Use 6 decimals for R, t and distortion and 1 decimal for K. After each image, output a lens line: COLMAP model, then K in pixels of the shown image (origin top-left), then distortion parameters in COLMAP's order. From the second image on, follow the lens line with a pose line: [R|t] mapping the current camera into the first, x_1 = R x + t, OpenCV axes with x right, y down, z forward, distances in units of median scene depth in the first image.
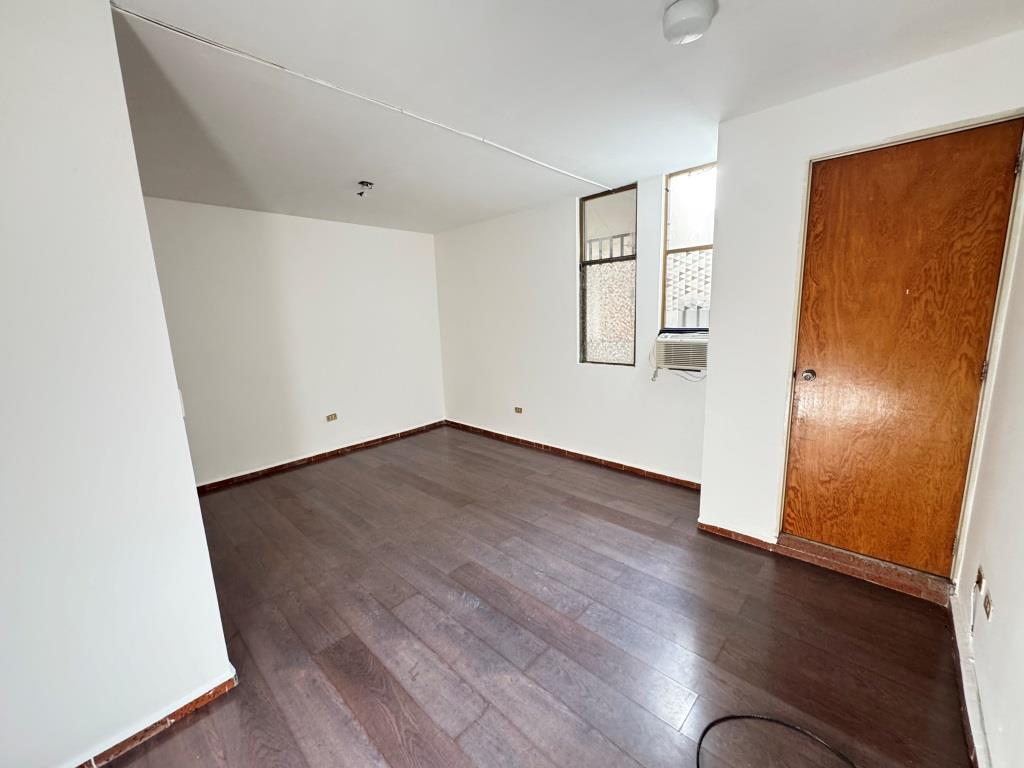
lens RADIAL K [[407.1, 0, 512.0], [0, 407.1, 384.0], [0, 0, 1]] dist [-0.001742, 0.000026]
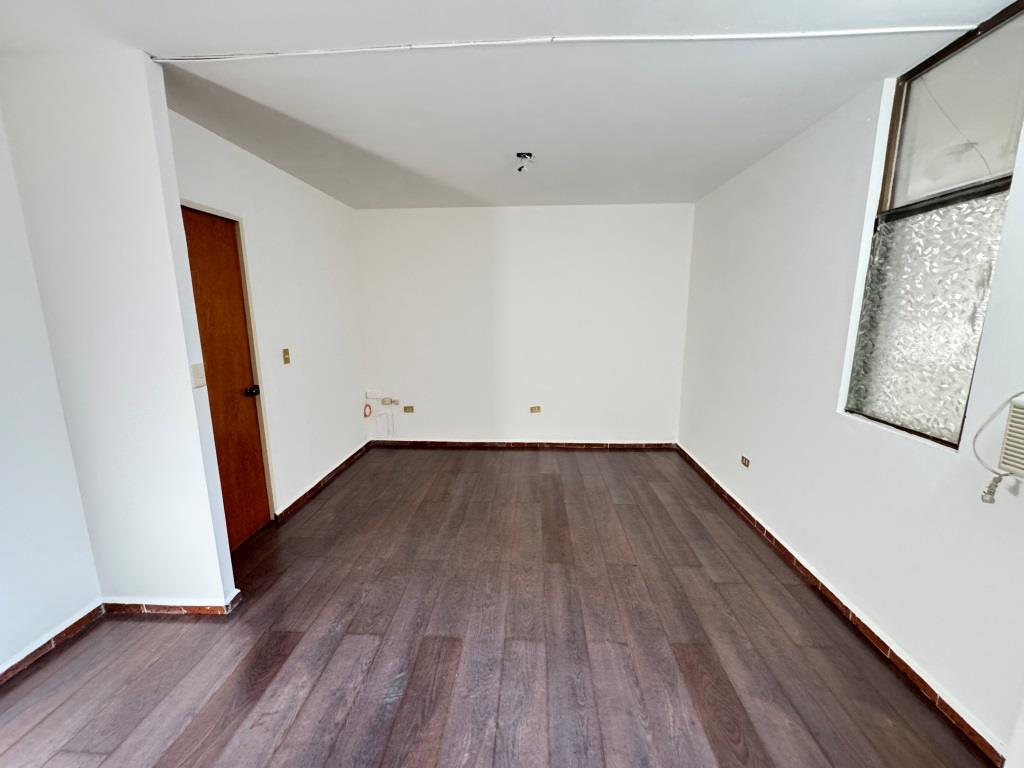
lens RADIAL K [[407.1, 0, 512.0], [0, 407.1, 384.0], [0, 0, 1]] dist [-0.001742, 0.000026]
pose [[0.646011, 0.172057, -0.743684, 0.351474], [-0.151518, 0.983783, 0.095987, -0.093809], [0.748139, 0.050673, 0.661604, 0.434583]]
